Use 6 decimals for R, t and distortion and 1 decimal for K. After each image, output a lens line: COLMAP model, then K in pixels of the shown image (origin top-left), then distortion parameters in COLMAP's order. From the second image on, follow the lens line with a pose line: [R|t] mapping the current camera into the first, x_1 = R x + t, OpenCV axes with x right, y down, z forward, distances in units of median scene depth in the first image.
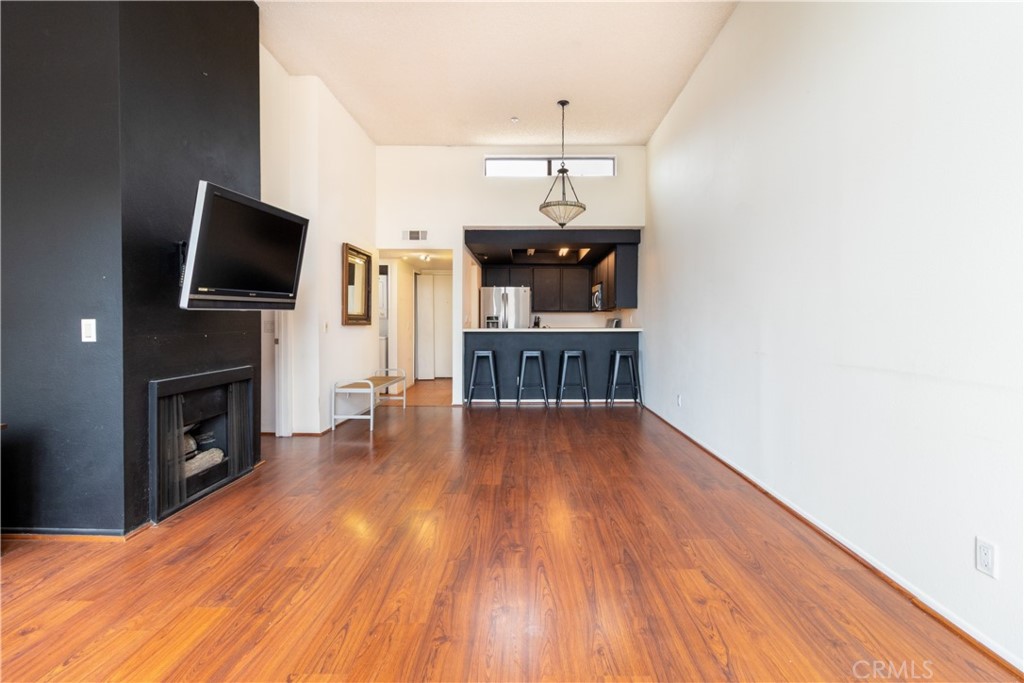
lens RADIAL K [[465.0, 0, 511.7], [0, 465.0, 333.8], [0, 0, 1]] dist [0.001777, 0.000203]
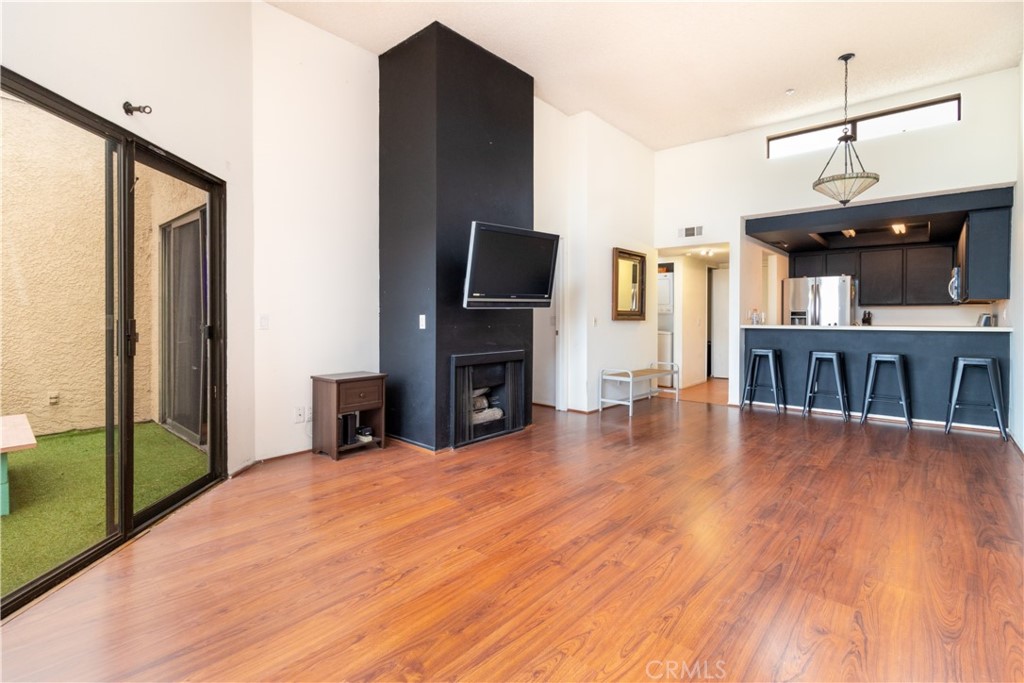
lens RADIAL K [[469.7, 0, 517.6], [0, 469.7, 325.5], [0, 0, 1]] dist [0.002084, 0.000246]
pose [[0.766985, 0.012975, -0.641534, 0.204961], [-0.018889, 0.999819, -0.002361, 0.001579], [0.641387, 0.013929, 0.767091, -0.026797]]
